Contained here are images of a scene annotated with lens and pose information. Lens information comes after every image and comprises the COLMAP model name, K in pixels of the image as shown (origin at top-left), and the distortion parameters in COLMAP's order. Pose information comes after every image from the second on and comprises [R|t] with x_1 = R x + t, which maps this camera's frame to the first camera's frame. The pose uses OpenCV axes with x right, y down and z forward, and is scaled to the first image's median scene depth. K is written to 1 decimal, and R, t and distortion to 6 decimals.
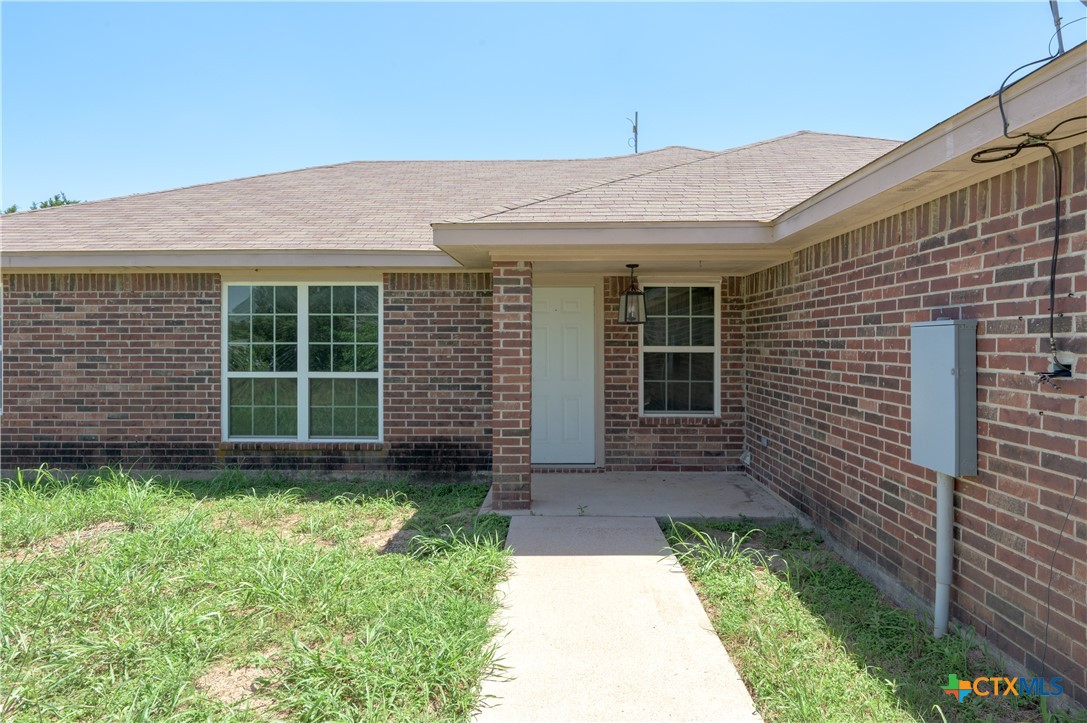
lens RADIAL K [[626.5, 0, 545.9], [0, 626.5, 355.2], [0, 0, 1]] dist [-0.000898, 0.000016]
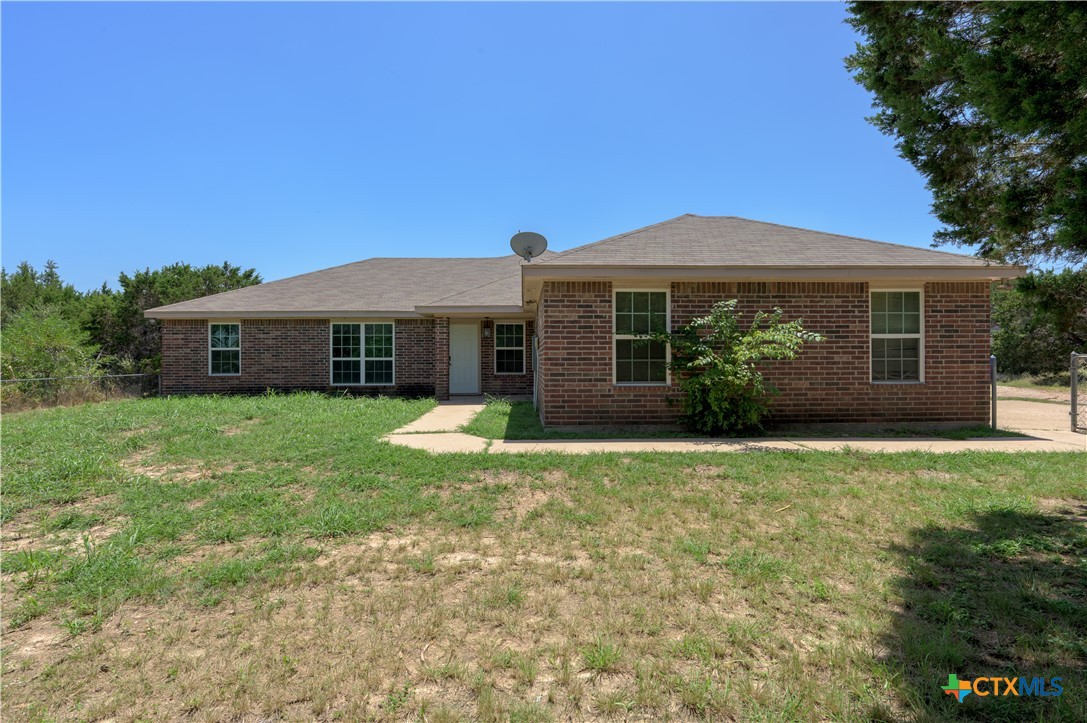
lens RADIAL K [[556.7, 0, 540.4], [0, 556.7, 364.4], [0, 0, 1]] dist [0.002350, 0.000145]
pose [[0.998611, -0.004197, 0.052524, 0.215045], [0.004928, 0.999893, -0.013798, 0.088603], [-0.052461, 0.014038, 0.998524, -1.299944]]
